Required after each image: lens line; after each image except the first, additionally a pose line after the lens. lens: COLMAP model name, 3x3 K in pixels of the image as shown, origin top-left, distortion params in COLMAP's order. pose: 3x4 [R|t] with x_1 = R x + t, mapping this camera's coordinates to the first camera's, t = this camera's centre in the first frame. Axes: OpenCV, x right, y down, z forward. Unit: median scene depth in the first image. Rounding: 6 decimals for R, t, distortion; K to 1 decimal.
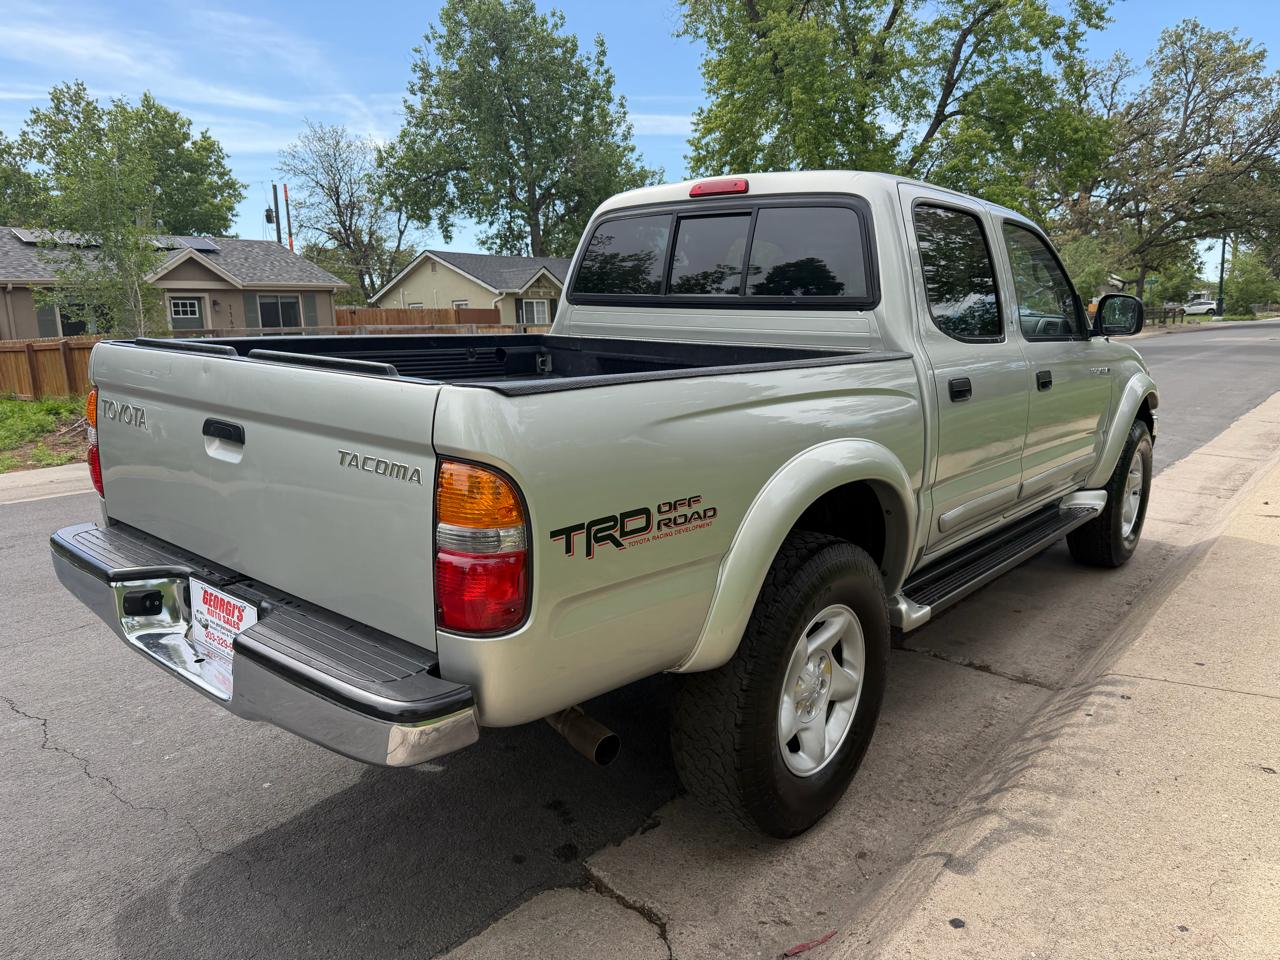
lens RADIAL K [[910.8, 0, 650.5], [0, 910.8, 482.5], [0, 0, 1]] dist [0.026269, -0.031736]
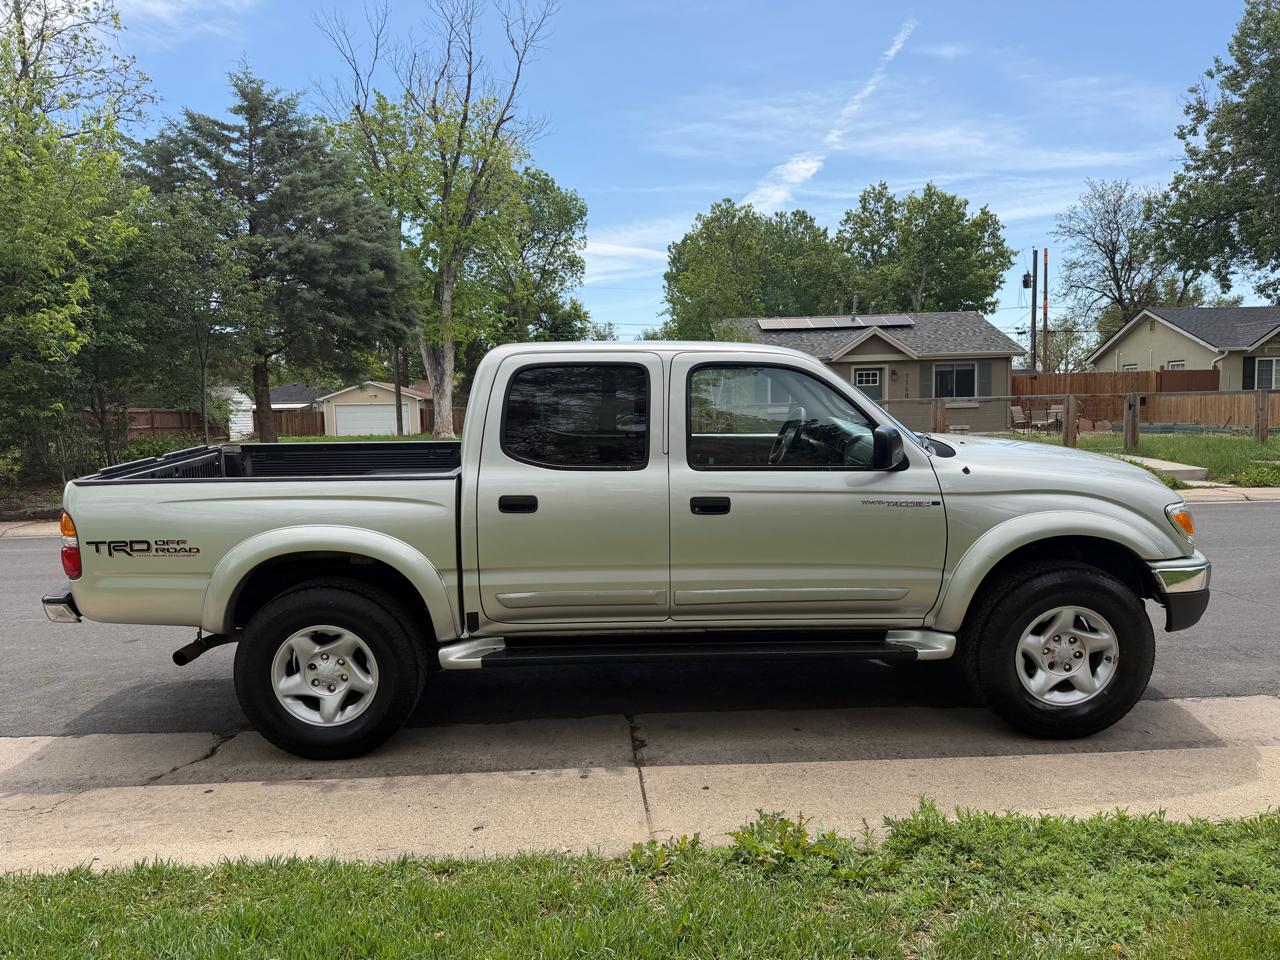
lens RADIAL K [[896.8, 0, 636.1], [0, 896.8, 505.0], [0, 0, 1]] dist [0.057973, -0.079844]
pose [[0.658675, 0.098940, -0.745894, 0.091799], [-0.124470, 0.991987, 0.021668, -0.009646], [0.742061, 0.078569, 0.665712, 0.016346]]
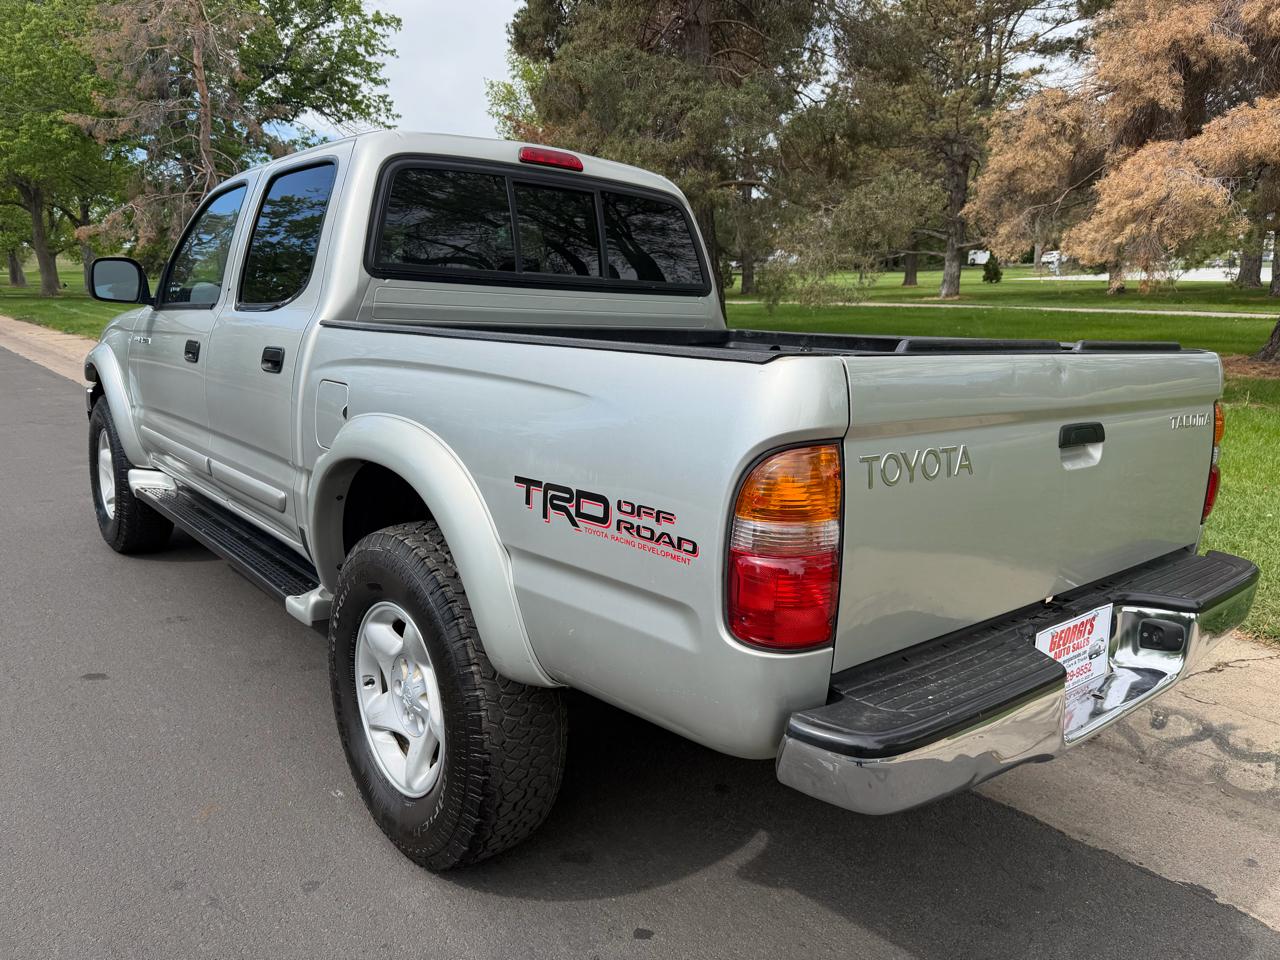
lens RADIAL K [[913.5, 0, 638.3], [0, 913.5, 489.5], [0, 0, 1]] dist [-0.001547, -0.001876]
pose [[0.178285, -0.199875, 0.963465, -0.060633], [0.166078, 0.971217, 0.170751, -0.009807], [-0.969862, 0.129568, 0.206348, 0.053433]]
